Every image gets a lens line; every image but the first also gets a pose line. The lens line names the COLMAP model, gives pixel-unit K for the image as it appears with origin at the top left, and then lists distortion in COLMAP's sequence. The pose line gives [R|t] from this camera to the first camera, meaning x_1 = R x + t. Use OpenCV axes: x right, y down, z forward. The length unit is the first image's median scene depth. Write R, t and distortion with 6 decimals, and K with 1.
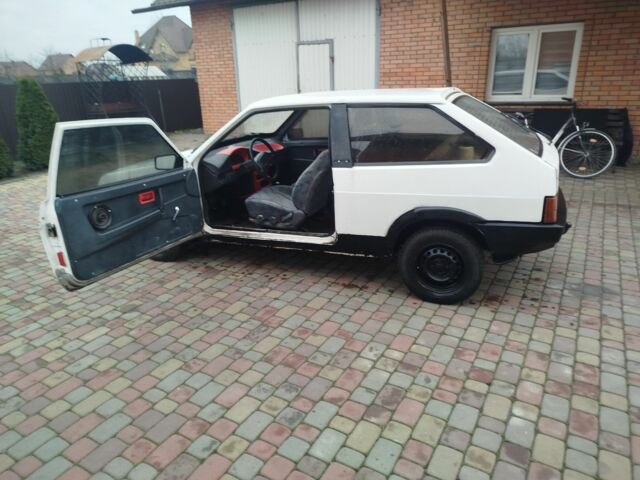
lens RADIAL K [[445.6, 0, 320.0], [0, 445.6, 240.0], [0, 0, 1]] dist [0.041967, -0.000756]
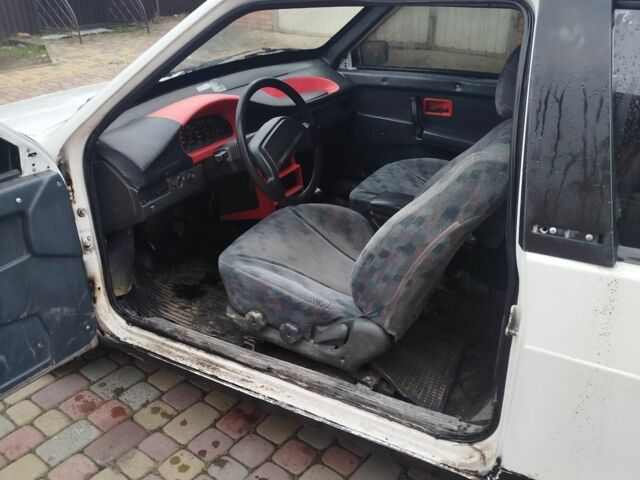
lens RADIAL K [[583.1, 0, 320.0], [0, 583.1, 240.0], [0, 0, 1]] dist [0.010736, -0.001228]
pose [[0.991815, 0.082255, -0.097660, -0.044404], [-0.069277, 0.989150, 0.129552, -0.171615], [0.107257, -0.121726, 0.986752, 0.565813]]
